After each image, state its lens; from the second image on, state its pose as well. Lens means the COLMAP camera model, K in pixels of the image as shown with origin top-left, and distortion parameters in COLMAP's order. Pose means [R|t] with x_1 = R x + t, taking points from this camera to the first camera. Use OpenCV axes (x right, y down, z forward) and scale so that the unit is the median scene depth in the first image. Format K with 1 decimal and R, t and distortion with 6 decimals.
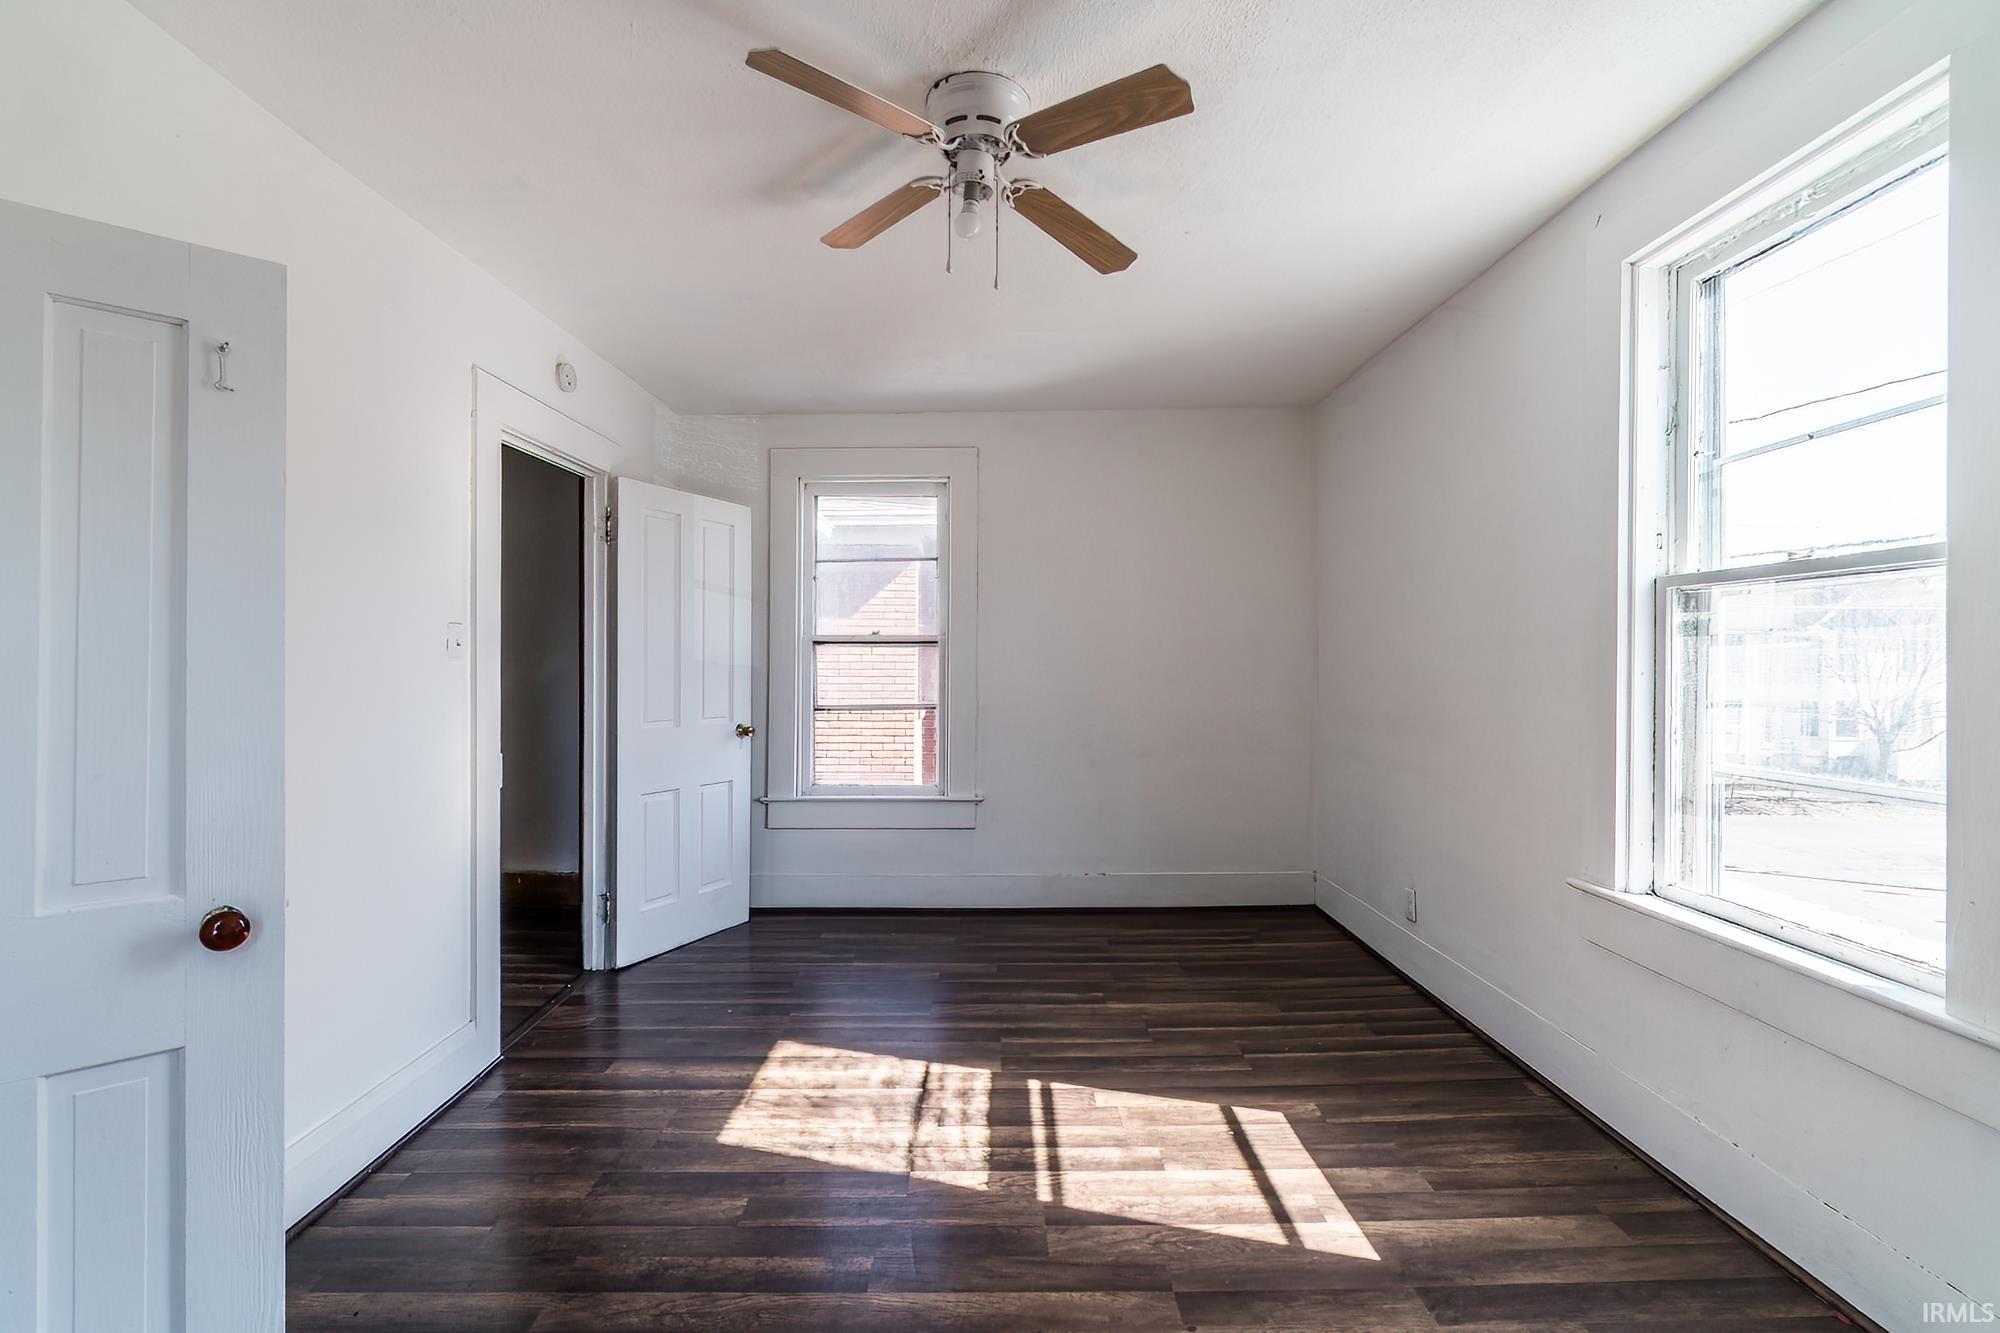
lens RADIAL K [[892.0, 0, 982.2], [0, 892.0, 673.1], [0, 0, 1]] dist [-0.006746, -0.000192]
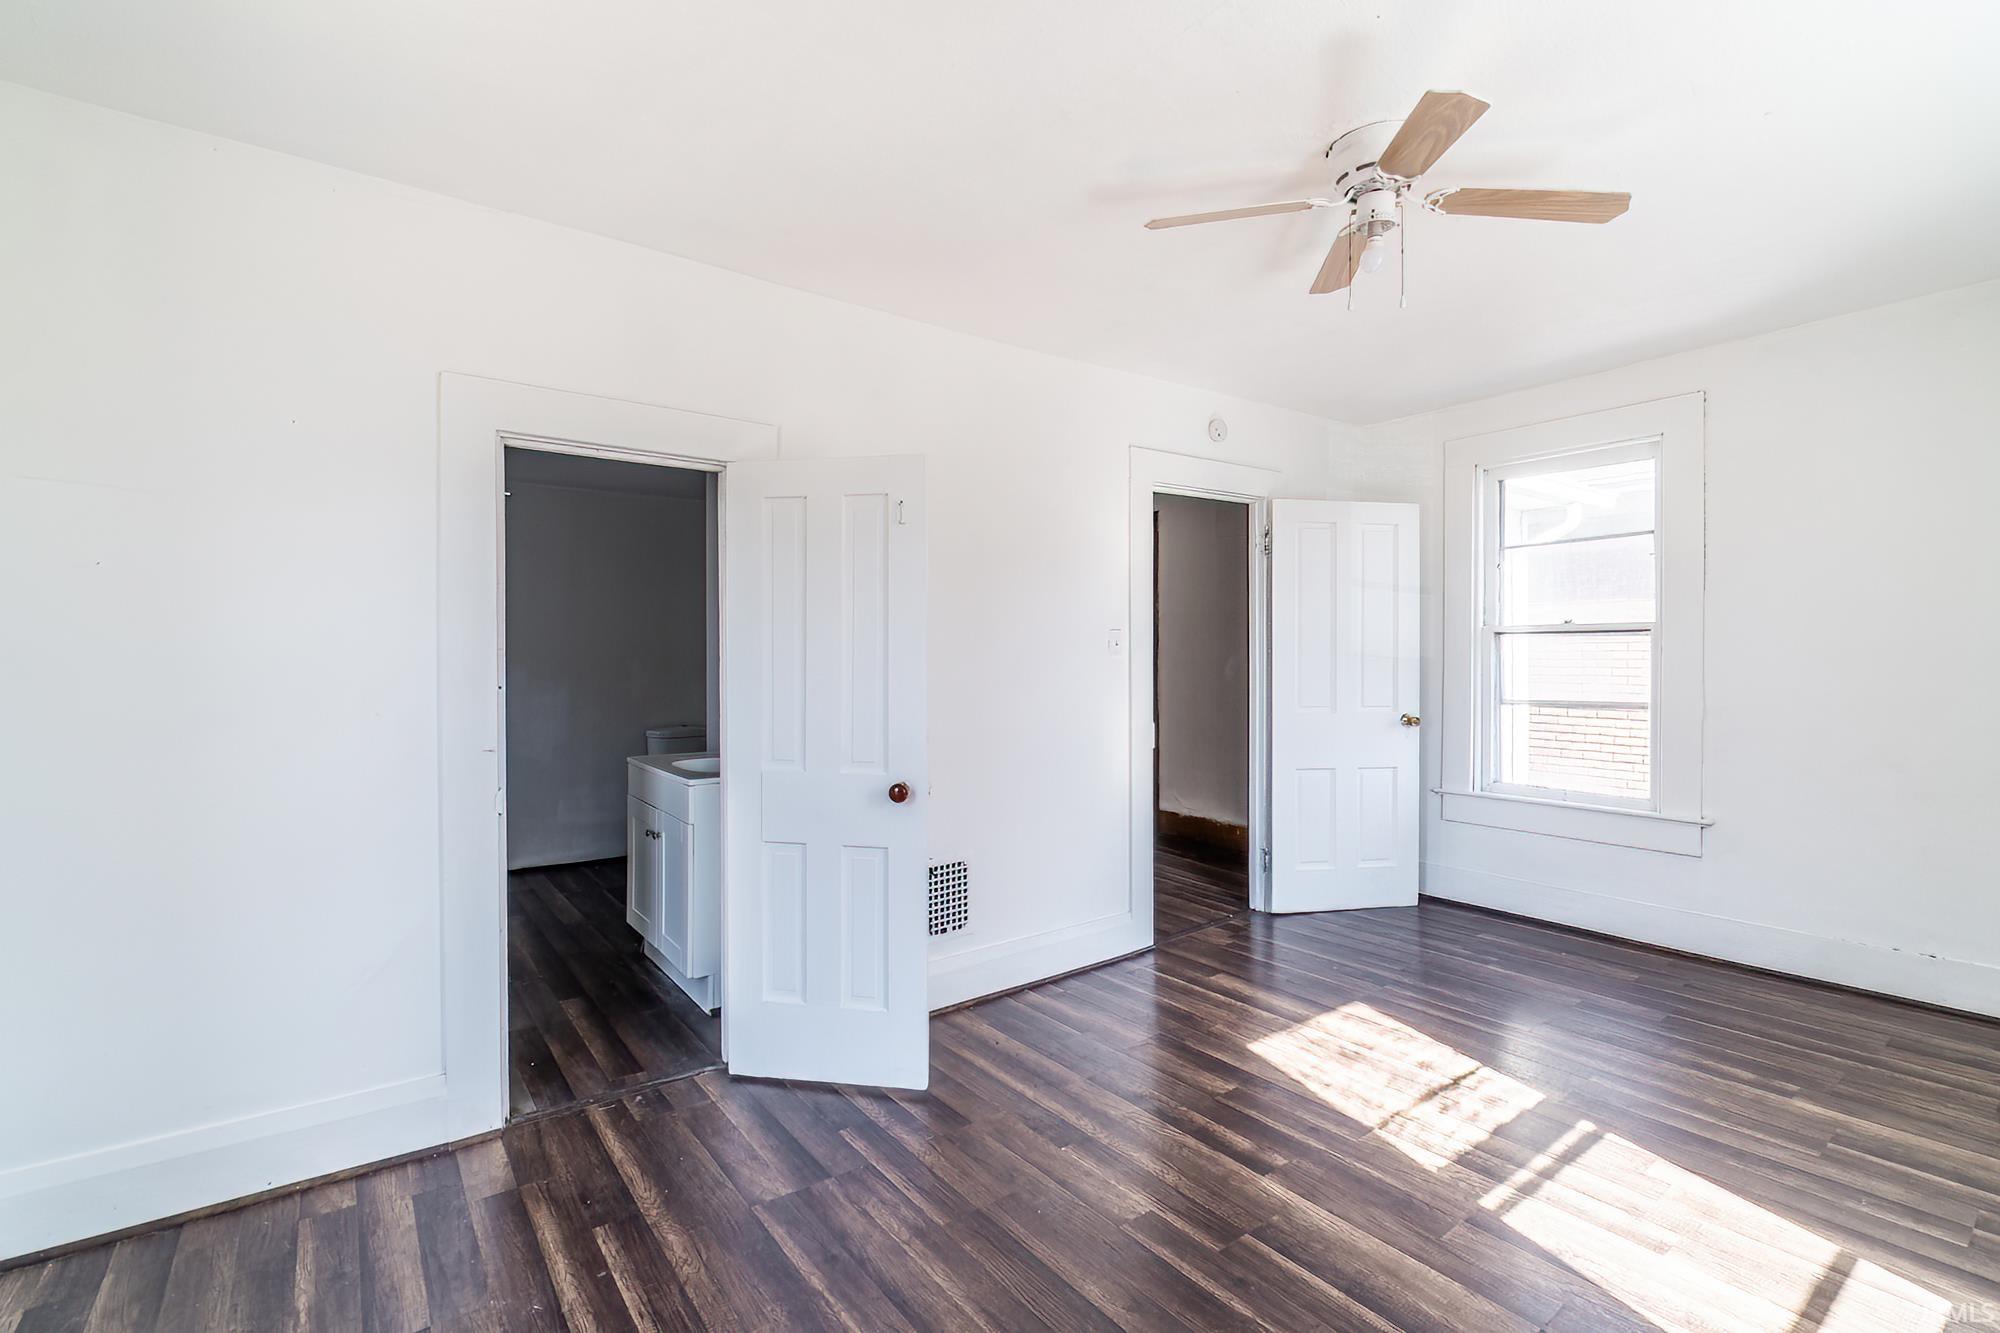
lens RADIAL K [[879.4, 0, 975.7], [0, 879.4, 665.1], [0, 0, 1]] dist [-0.002665, -0.000141]
pose [[0.596911, 0.009392, -0.802253, 0.414545], [-0.005427, 0.999956, 0.007668, -0.008209], [0.802289, -0.000223, 0.596935, -0.025290]]
